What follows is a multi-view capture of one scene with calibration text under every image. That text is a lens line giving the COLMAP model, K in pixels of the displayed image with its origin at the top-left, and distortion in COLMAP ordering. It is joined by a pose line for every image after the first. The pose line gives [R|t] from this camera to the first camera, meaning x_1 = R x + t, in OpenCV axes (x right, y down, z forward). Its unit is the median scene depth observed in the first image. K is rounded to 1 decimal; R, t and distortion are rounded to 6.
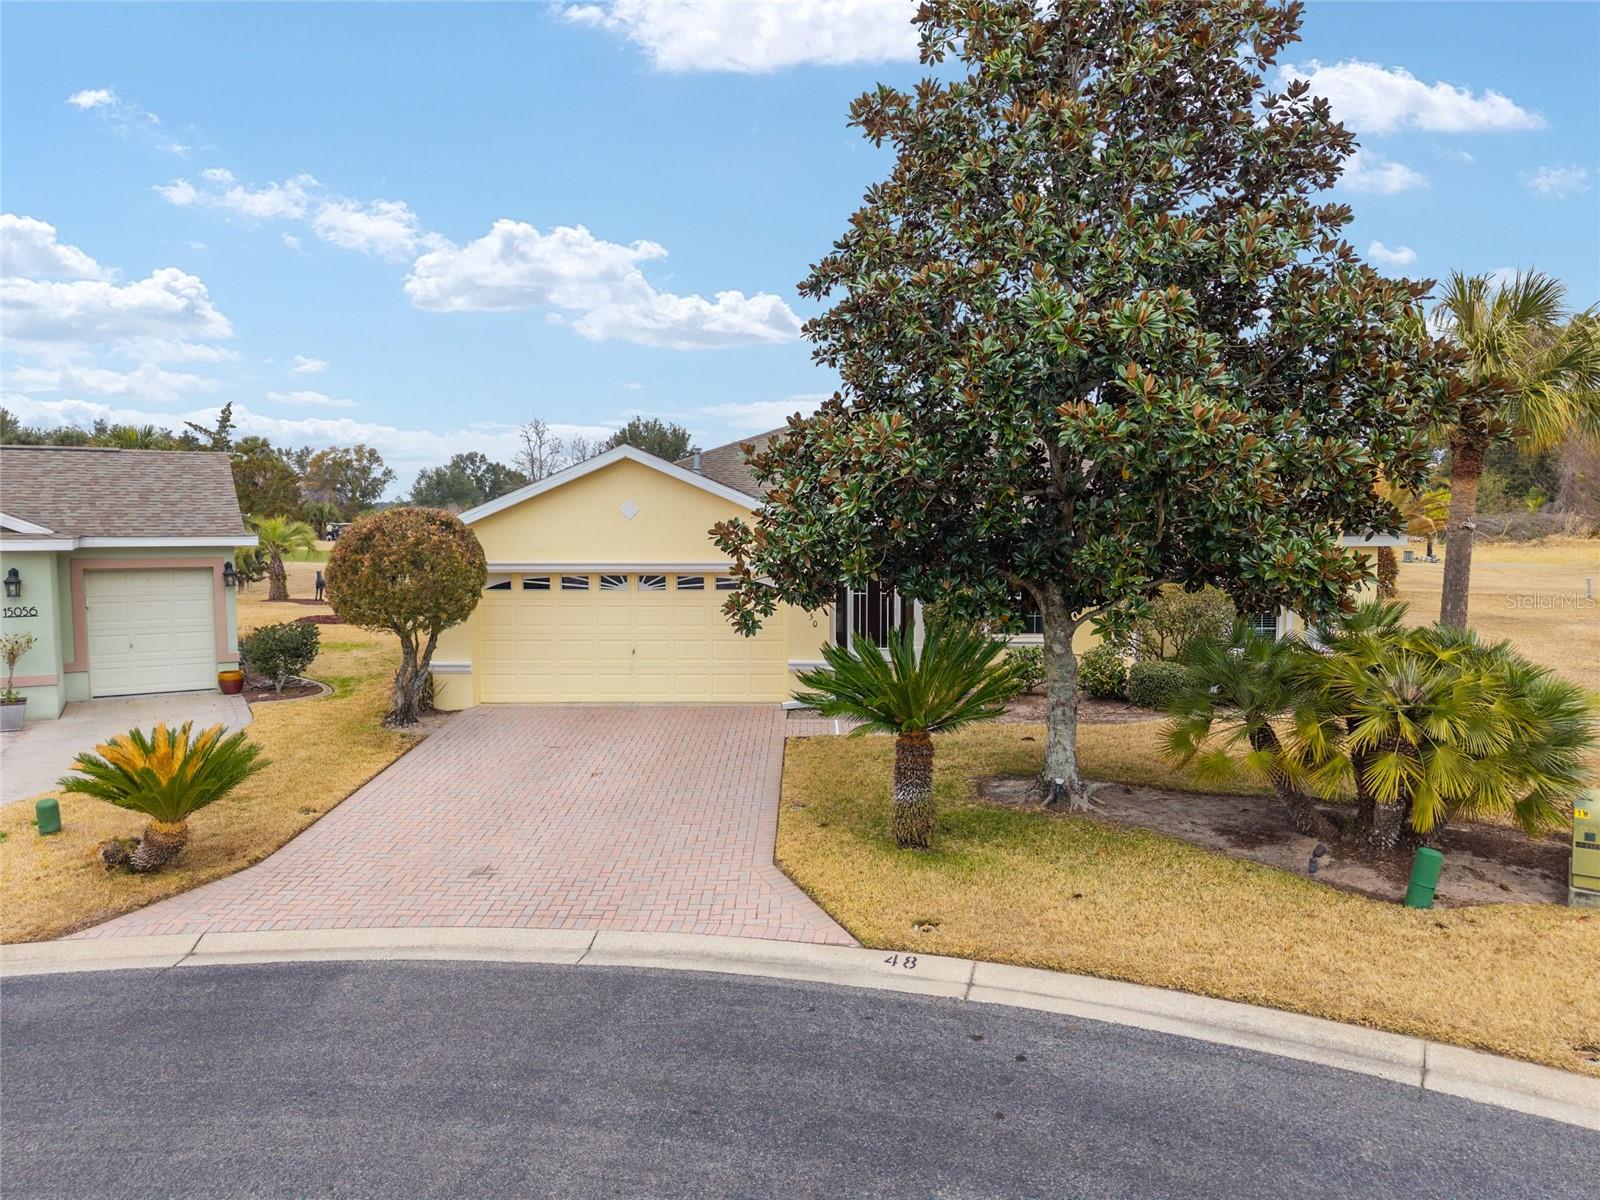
lens RADIAL K [[1081.3, 0, 800.0], [0, 1081.3, 600.0], [0, 0, 1]] dist [-0.003362, 0.000127]
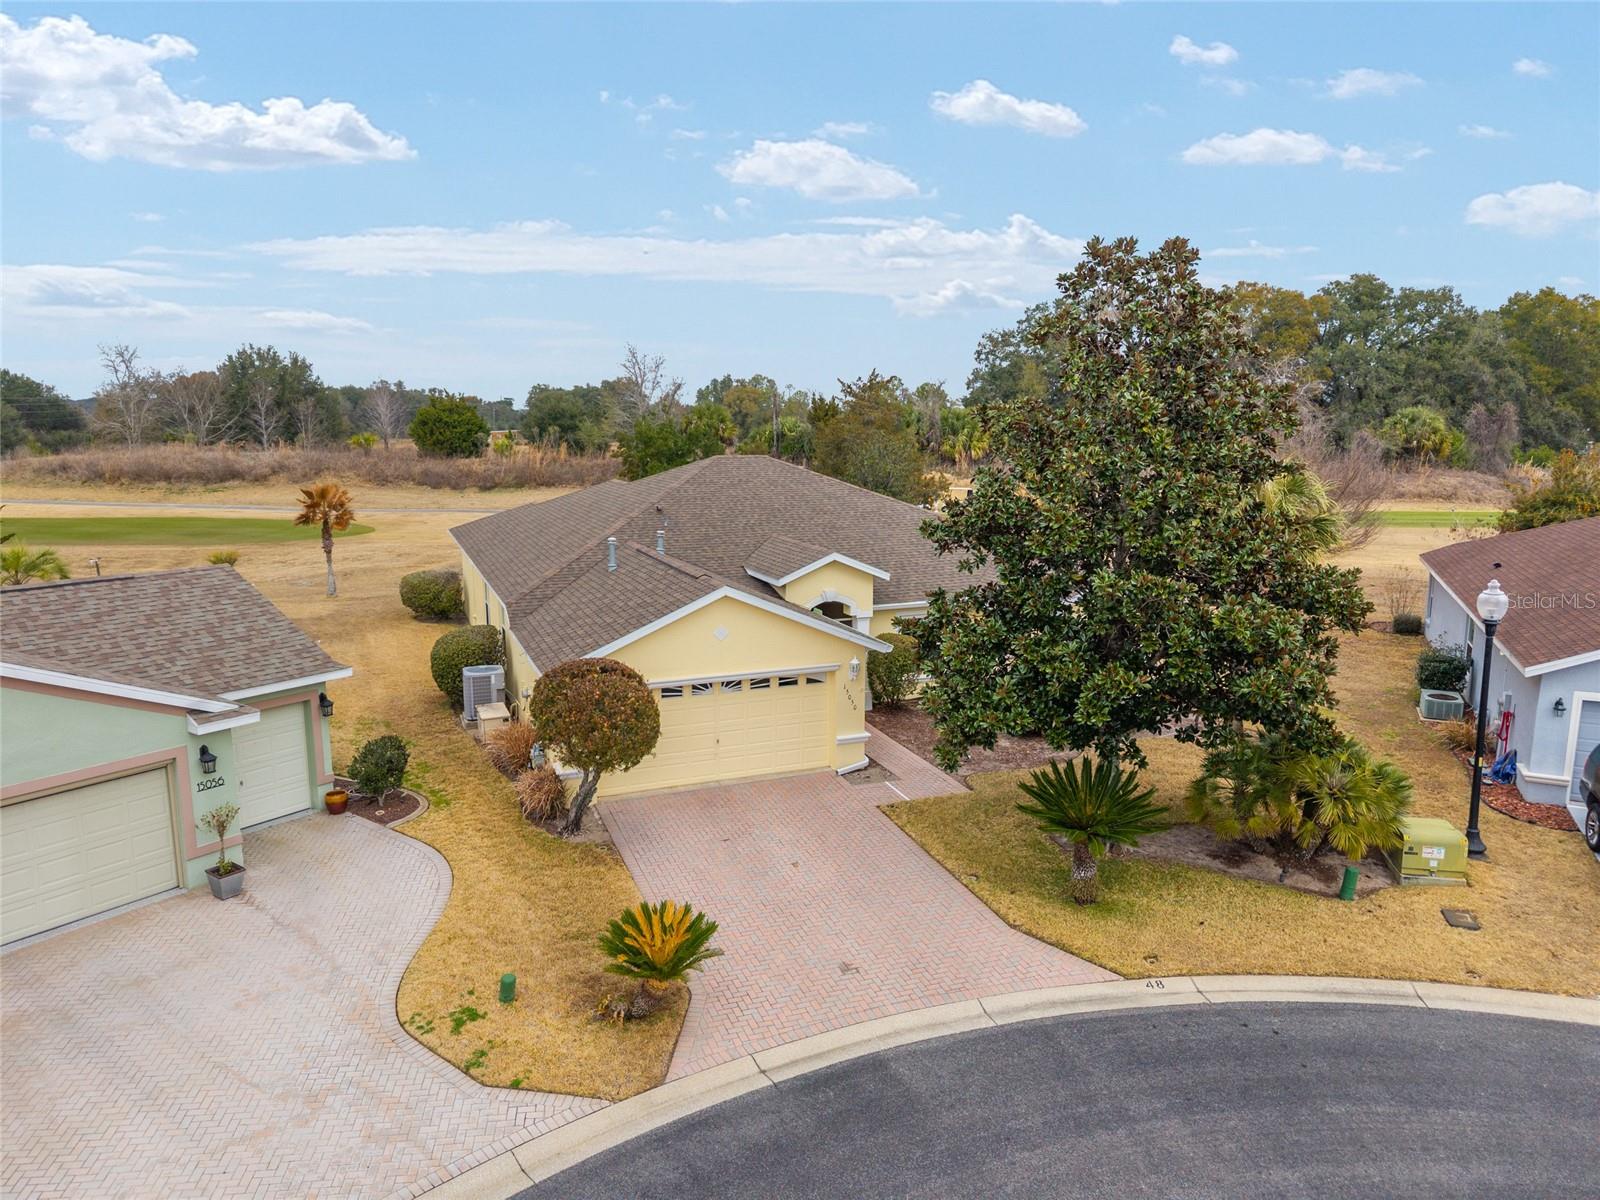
lens RADIAL K [[1077.3, 0, 800.0], [0, 1077.3, 600.0], [0, 0, 1]] dist [0.003748, -0.001426]
pose [[0.922234, -0.063385, 0.381401, -0.990467], [0.025829, 0.994367, 0.102800, -0.450778], [-0.385769, -0.084954, 0.918676, -0.321298]]
